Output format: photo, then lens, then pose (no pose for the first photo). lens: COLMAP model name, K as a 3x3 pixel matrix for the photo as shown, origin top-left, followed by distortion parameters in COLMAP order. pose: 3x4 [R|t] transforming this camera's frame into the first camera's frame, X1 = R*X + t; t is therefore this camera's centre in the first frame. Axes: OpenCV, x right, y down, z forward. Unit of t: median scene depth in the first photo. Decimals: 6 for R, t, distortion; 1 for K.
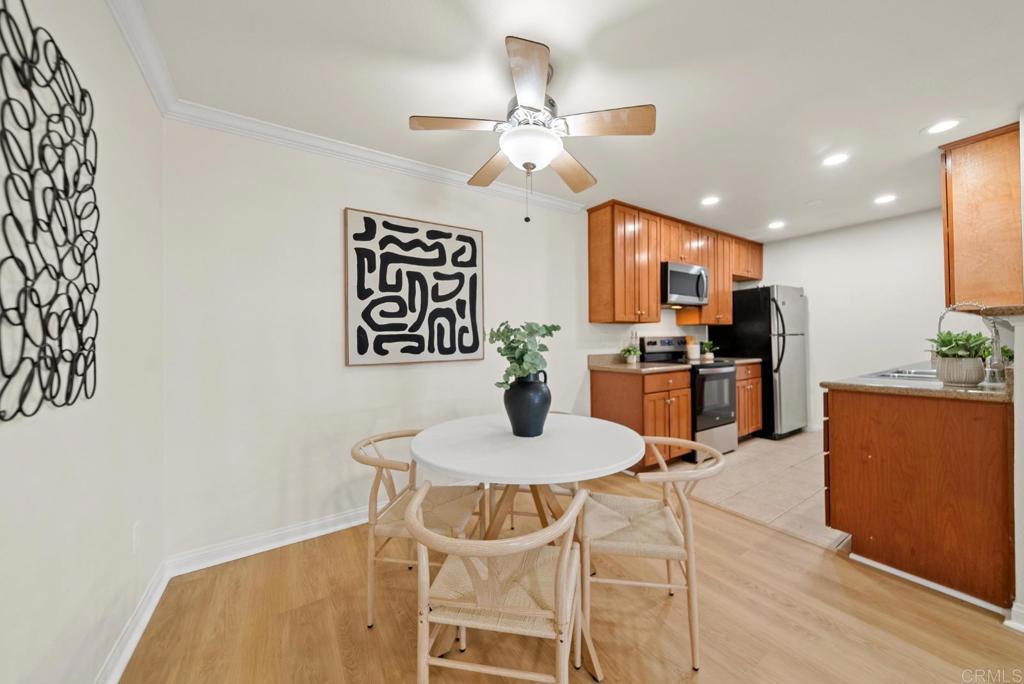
lens RADIAL K [[370.6, 0, 529.4], [0, 370.6, 342.0], [0, 0, 1]] dist [-0.001792, -0.000132]
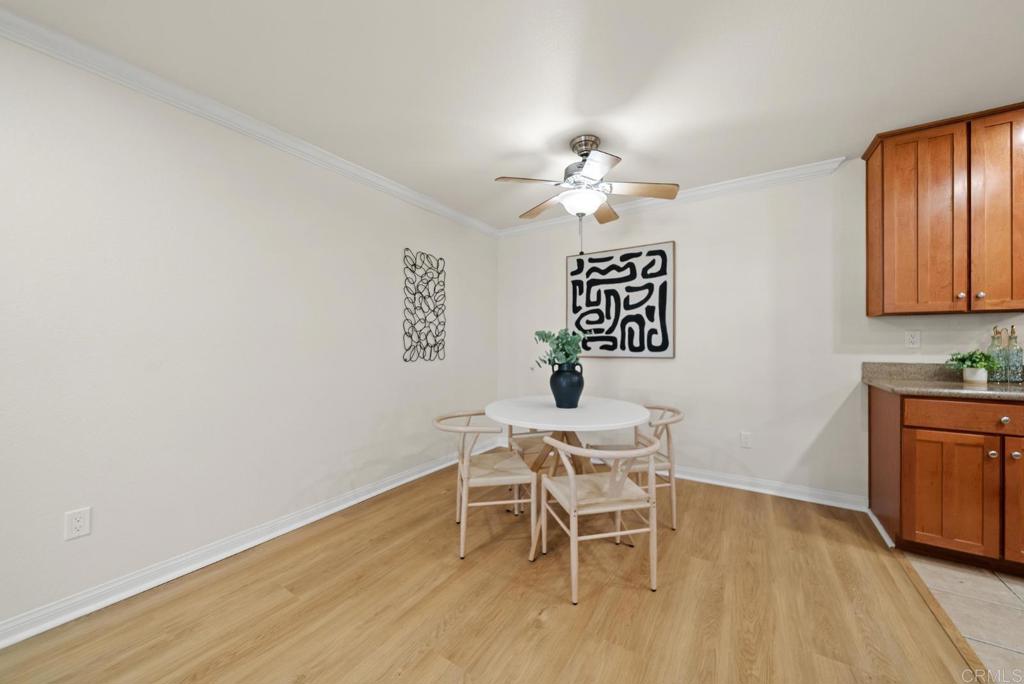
lens RADIAL K [[363.9, 0, 512.0], [0, 363.9, 342.0], [0, 0, 1]] dist [0.006099, -0.000093]
pose [[0.387414, 0.011605, -0.921833, 0.725907], [-0.005014, 0.999932, 0.010481, -0.010154], [0.921892, 0.000561, 0.387446, 0.152338]]
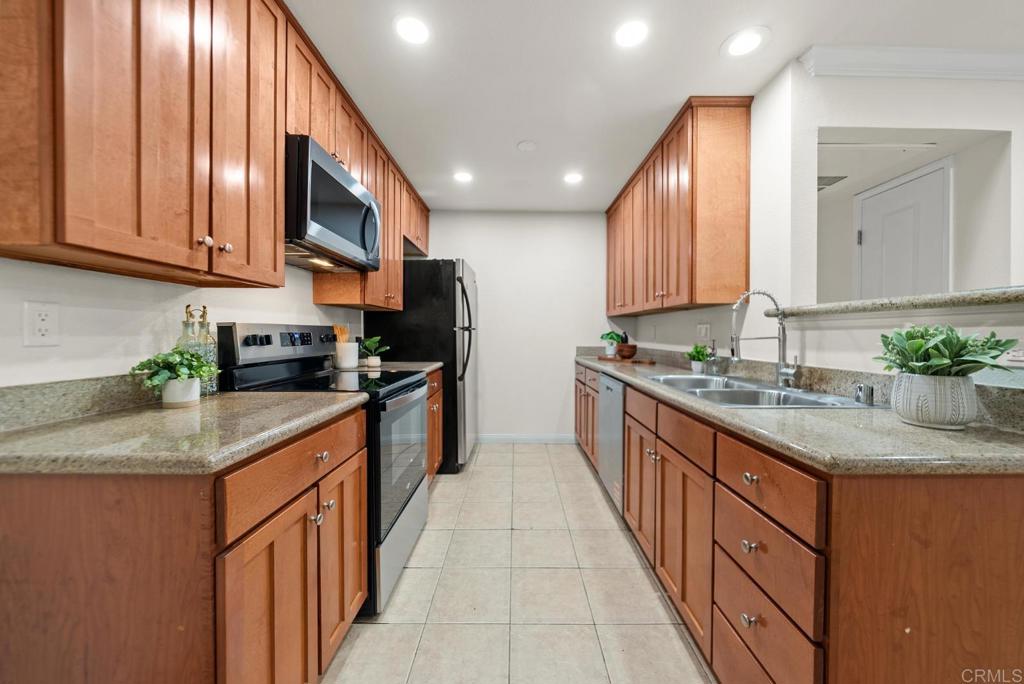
lens RADIAL K [[350.0, 0, 521.9], [0, 350.0, 338.7], [0, 0, 1]] dist [-0.001789, -0.000137]
pose [[0.561752, 0.004481, 0.827293, 0.264428], [-0.010948, 0.999938, 0.002017, -0.003118], [-0.827233, -0.010190, 0.561767, 0.815716]]
